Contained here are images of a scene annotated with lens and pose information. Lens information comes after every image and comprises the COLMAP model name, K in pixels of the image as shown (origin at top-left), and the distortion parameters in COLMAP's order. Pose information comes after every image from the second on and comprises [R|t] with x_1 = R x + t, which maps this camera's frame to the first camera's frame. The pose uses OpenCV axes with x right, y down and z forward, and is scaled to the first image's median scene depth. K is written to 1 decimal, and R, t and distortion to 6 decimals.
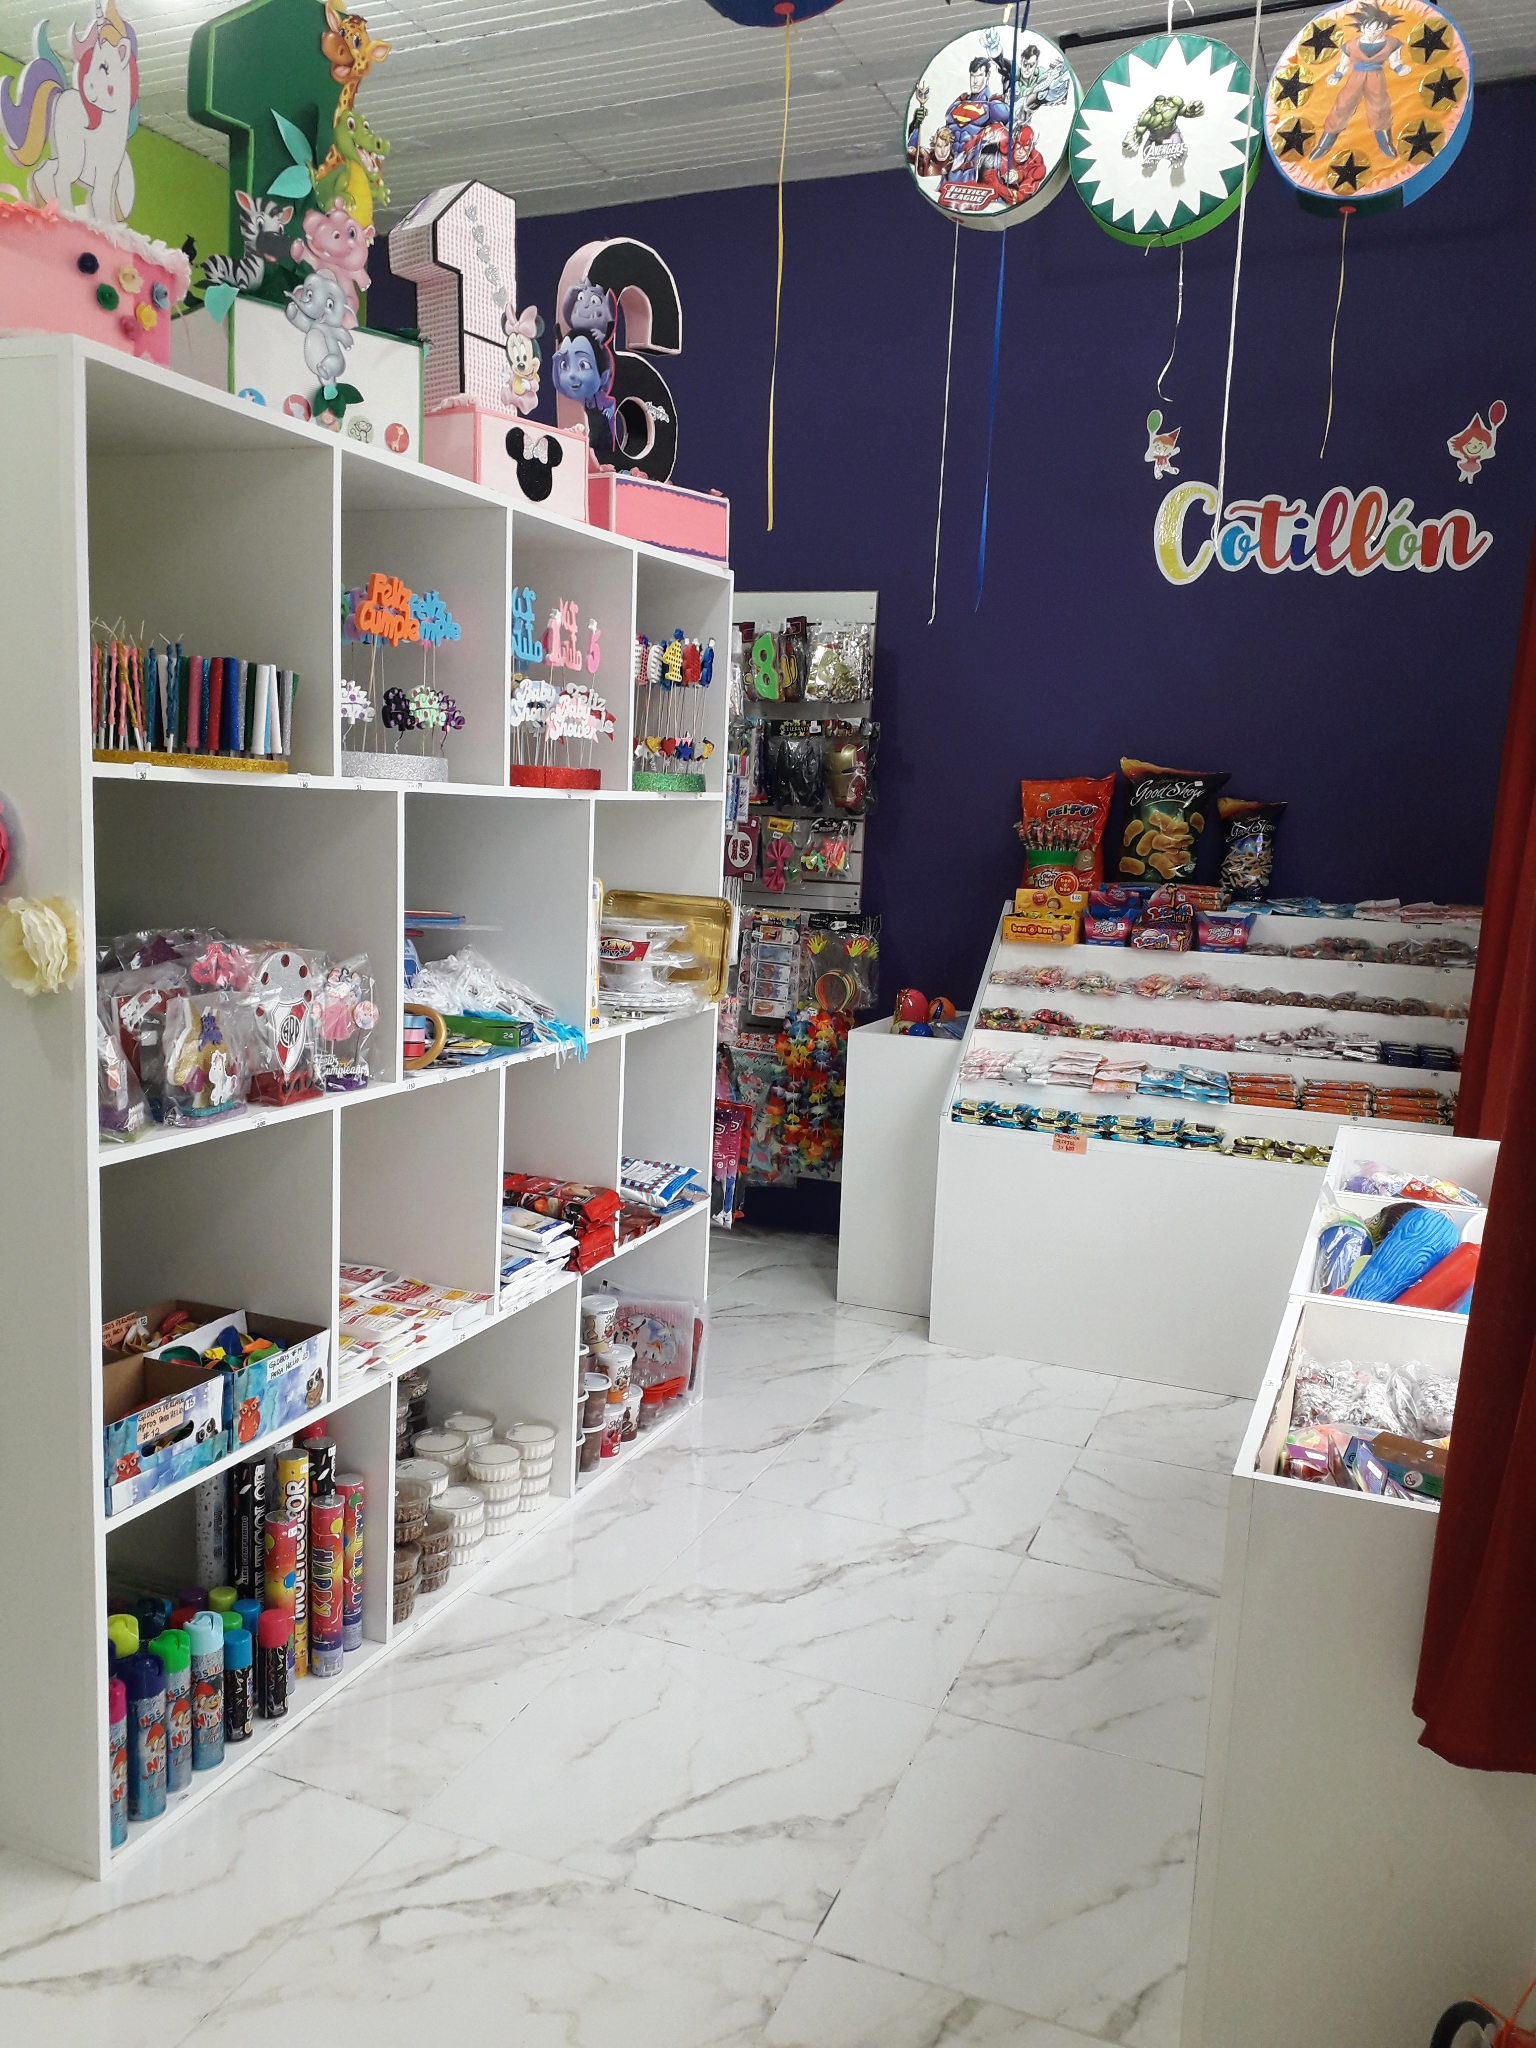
lens RADIAL K [[1645.3, 0, 769.8], [0, 1645.3, 1059.1], [0, 0, 1]] dist [-0.007771, -0.006580]
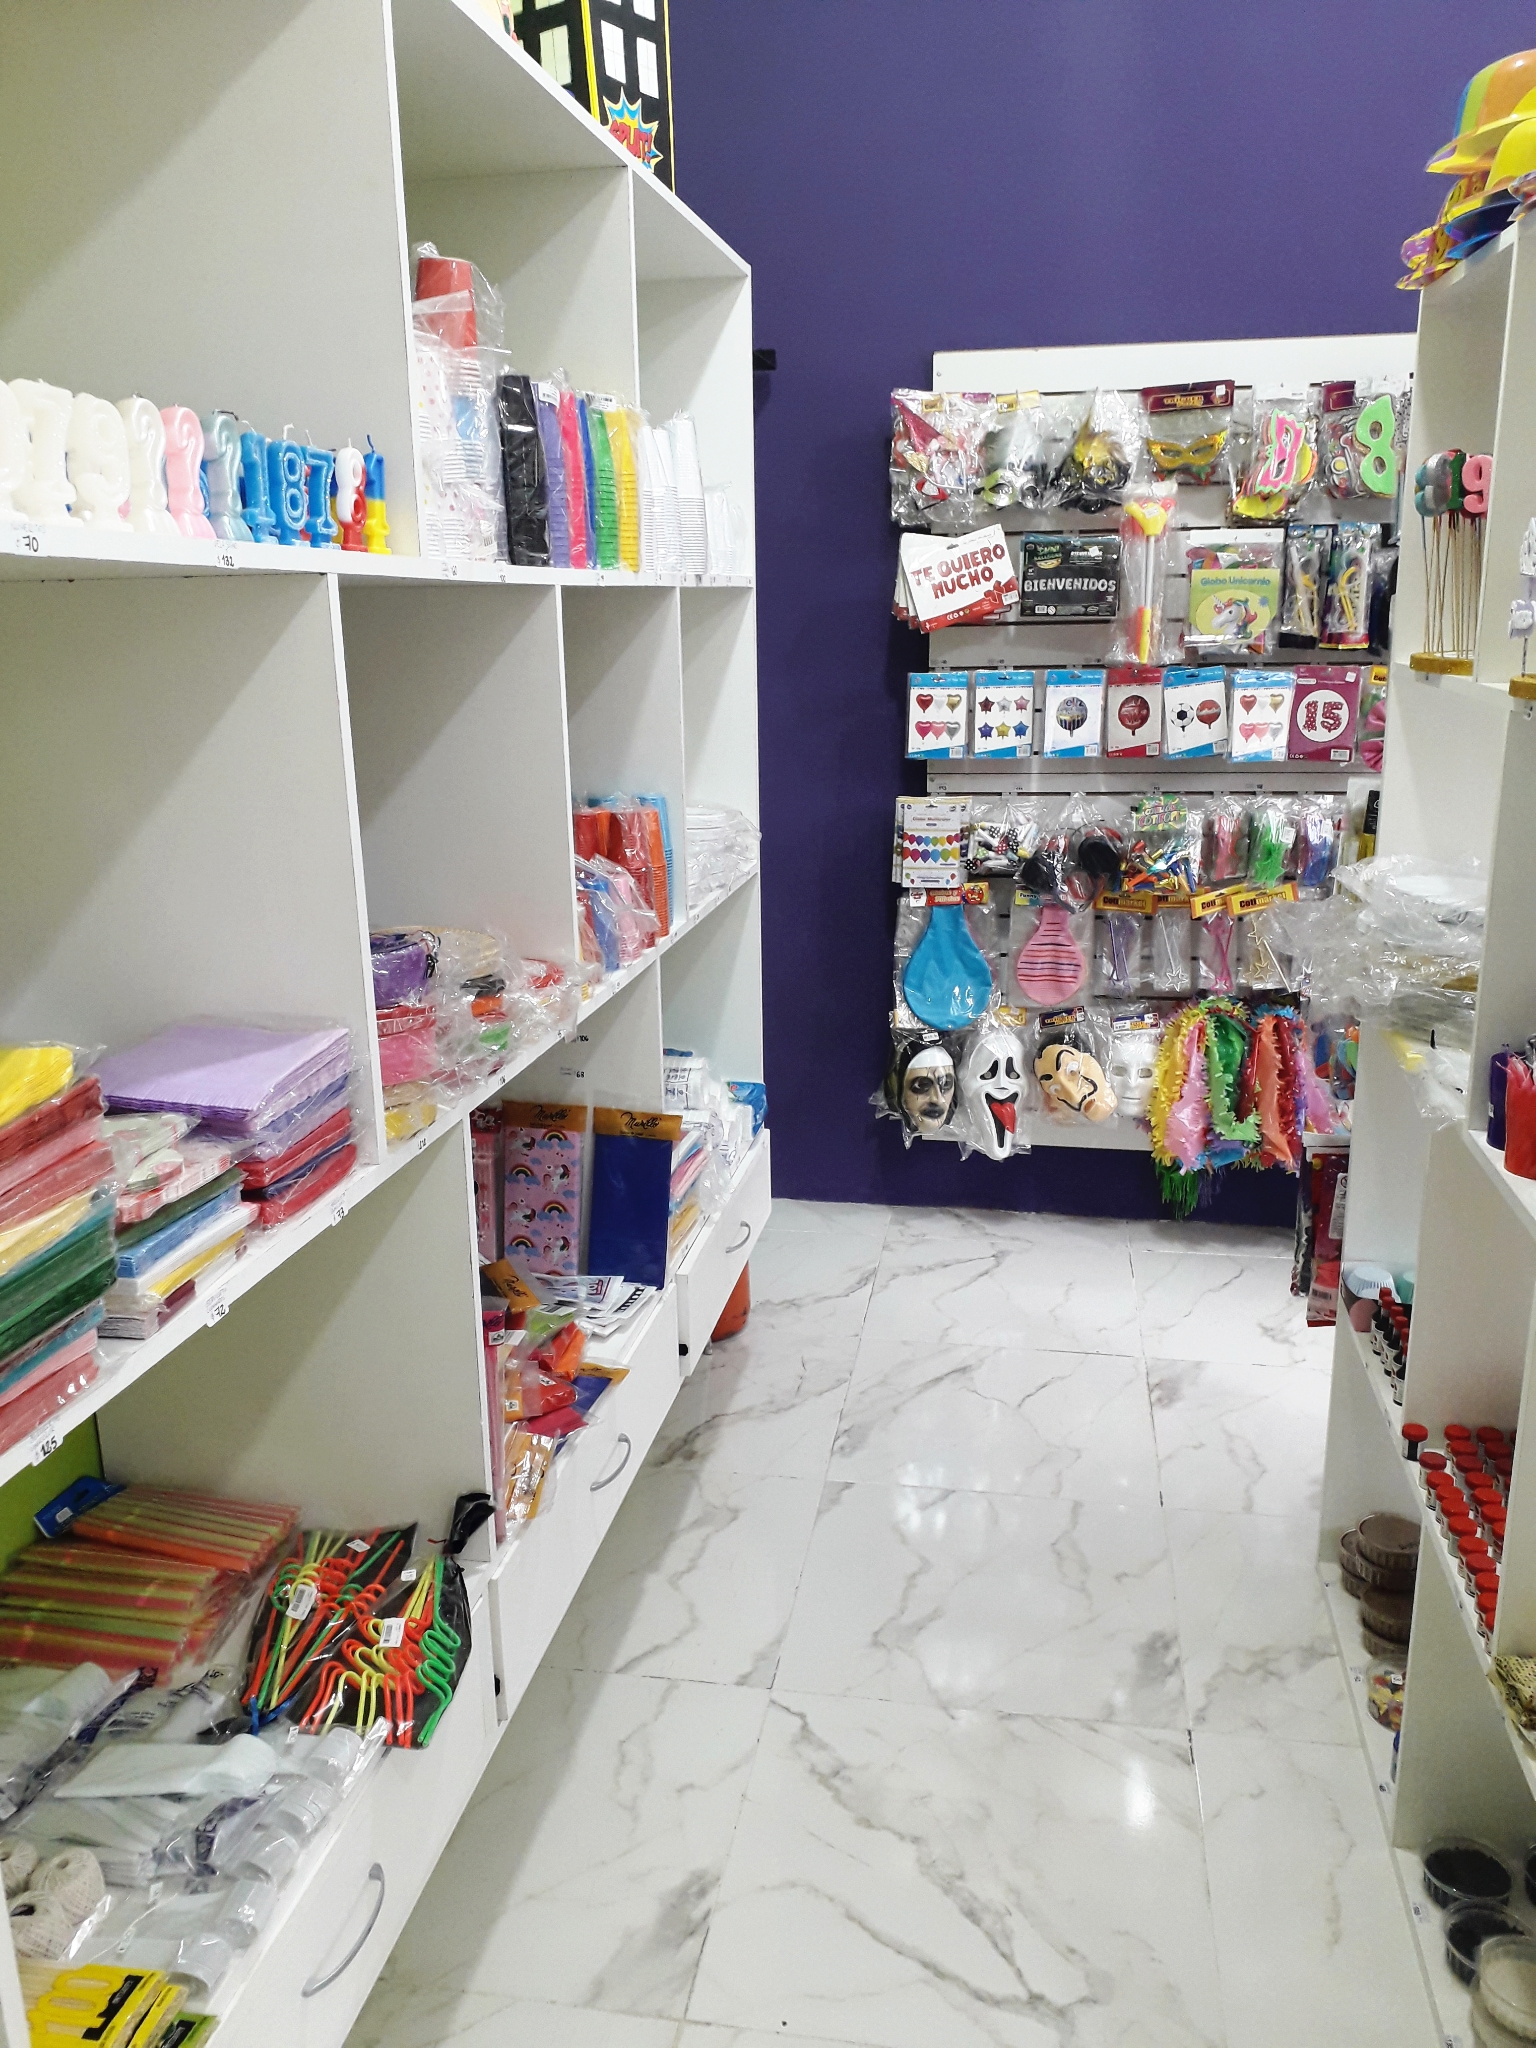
lens RADIAL K [[1645.3, 0, 769.8], [0, 1645.3, 1059.1], [0, 0, 1]] dist [-0.007771, -0.006580]
pose [[0.970927, -0.113682, 0.210657, -0.410029], [0.088483, 0.988148, 0.125437, -0.092598], [-0.222421, -0.103151, 0.969479, 0.369185]]
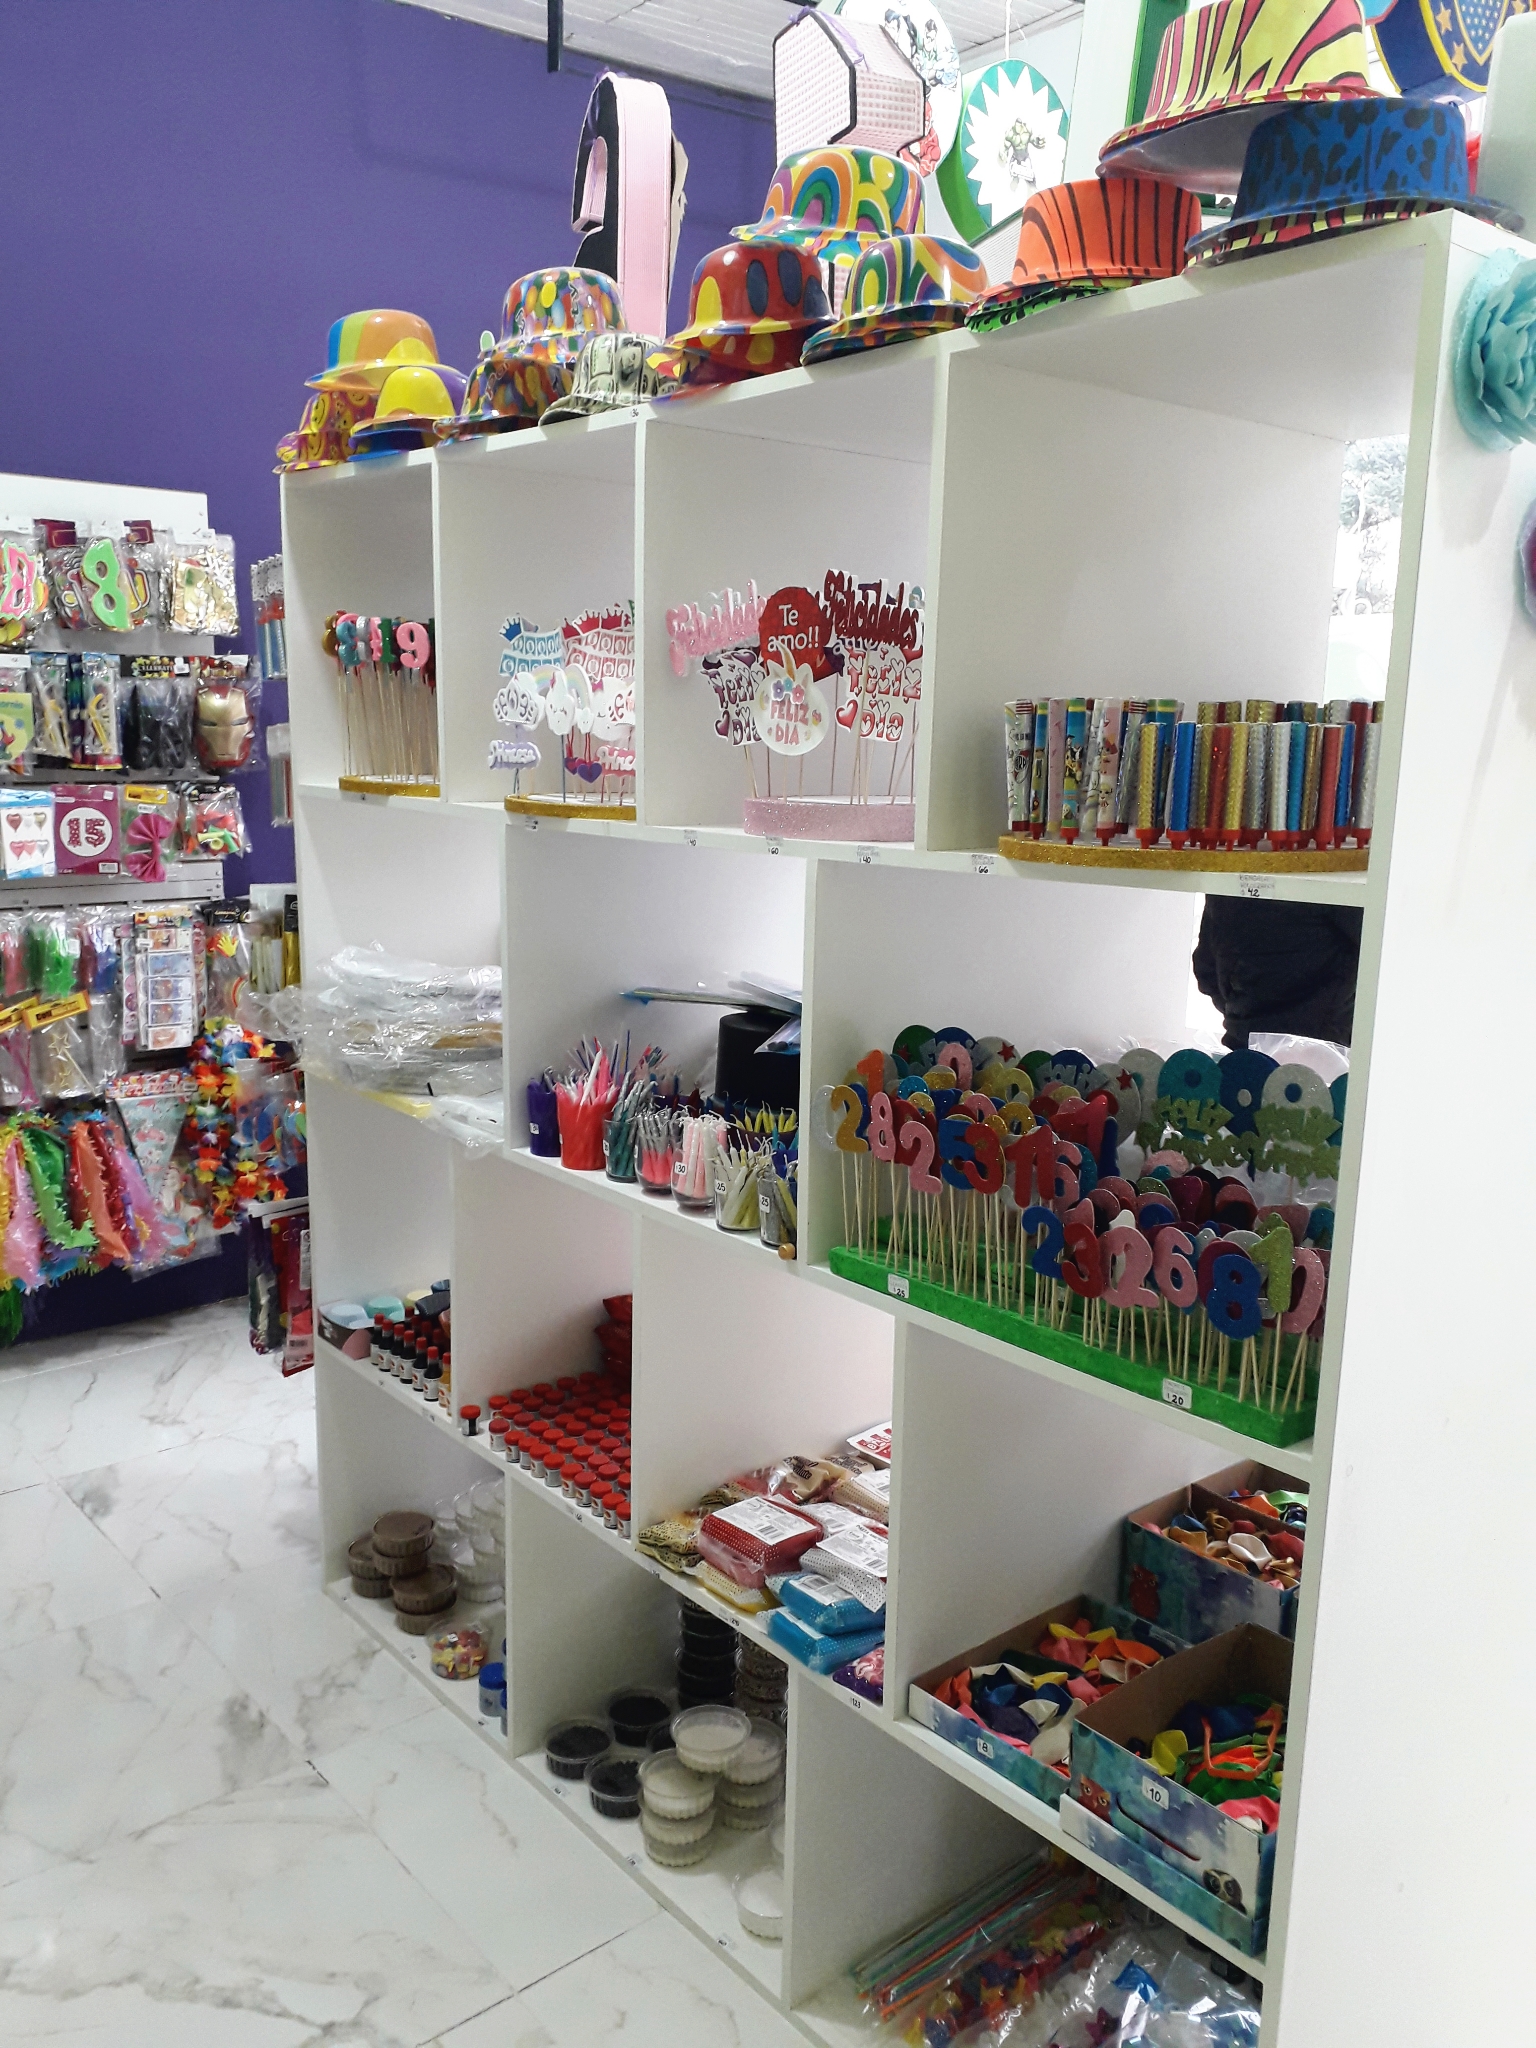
lens RADIAL K [[1645.3, 0, 769.8], [0, 1645.3, 1059.1], [0, 0, 1]] dist [-0.007771, -0.006580]
pose [[0.433713, -0.212022, 0.875751, -0.549837], [0.139555, 0.976000, 0.167179, -0.109353], [-0.890178, 0.049708, 0.452892, 0.409785]]
